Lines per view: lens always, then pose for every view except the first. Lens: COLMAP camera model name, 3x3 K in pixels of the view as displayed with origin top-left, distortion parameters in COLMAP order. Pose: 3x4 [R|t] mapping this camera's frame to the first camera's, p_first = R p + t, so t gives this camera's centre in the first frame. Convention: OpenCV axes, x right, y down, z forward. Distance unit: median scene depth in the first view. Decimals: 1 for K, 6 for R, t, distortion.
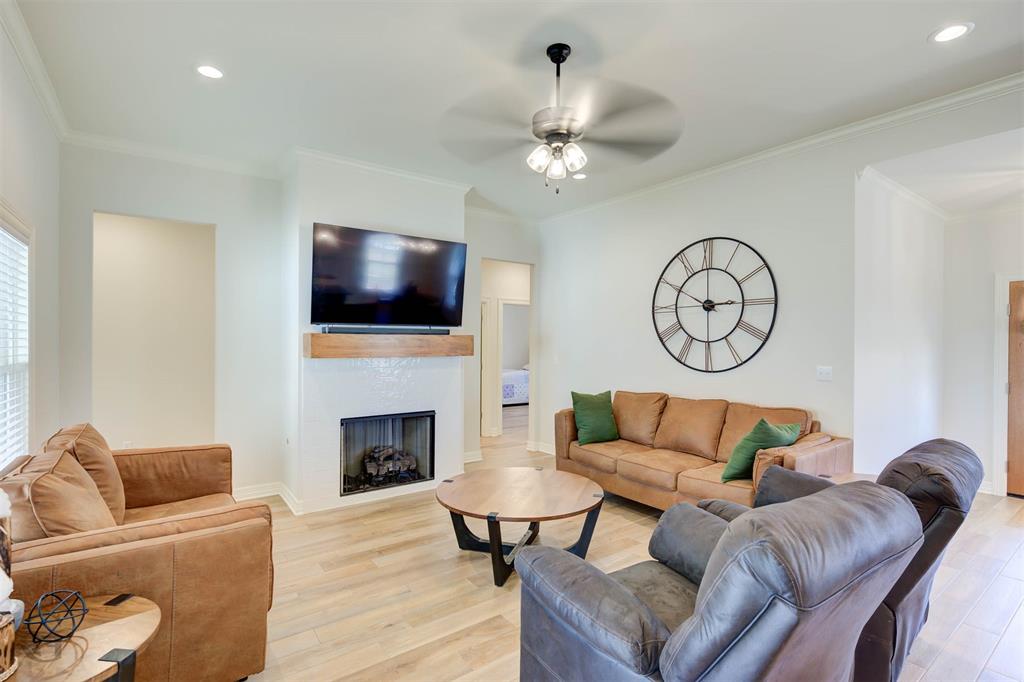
lens RADIAL K [[487.1, 0, 516.1], [0, 487.1, 344.2], [0, 0, 1]] dist [-0.002589, -0.000965]
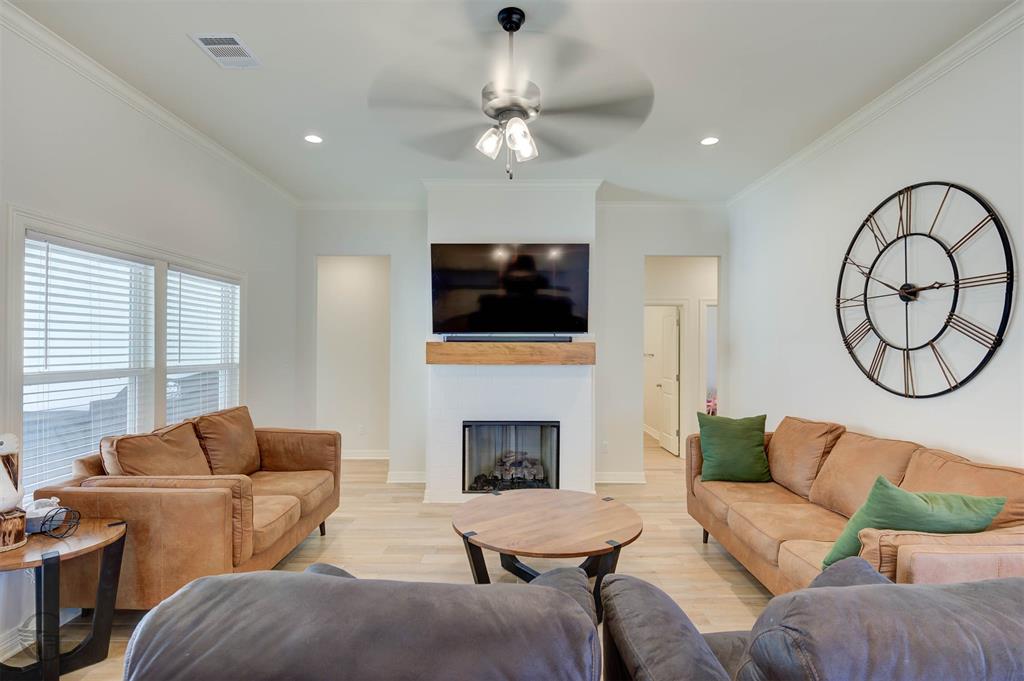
lens RADIAL K [[493.1, 0, 516.1], [0, 493.1, 343.3], [0, 0, 1]] dist [-0.009594, -0.000426]
pose [[0.804920, -0.007497, -0.593336, 0.363247], [-0.002966, 0.999857, -0.016656, -0.000903], [0.593375, 0.015167, 0.804783, 0.178642]]
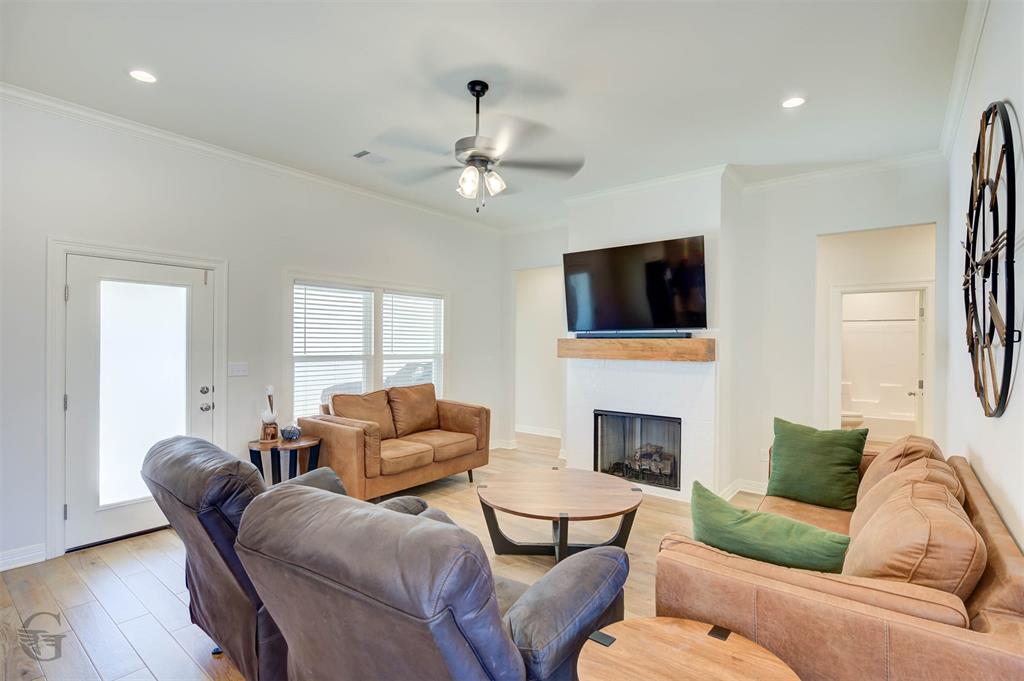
lens RADIAL K [[487.1, 0, 516.1], [0, 487.1, 343.7], [0, 0, 1]] dist [-0.002589, -0.000965]
pose [[0.257739, -0.002664, -0.966211, 0.710672], [-0.011605, 0.999916, -0.005852, 0.000303], [0.966145, 0.012721, 0.257686, 0.474403]]
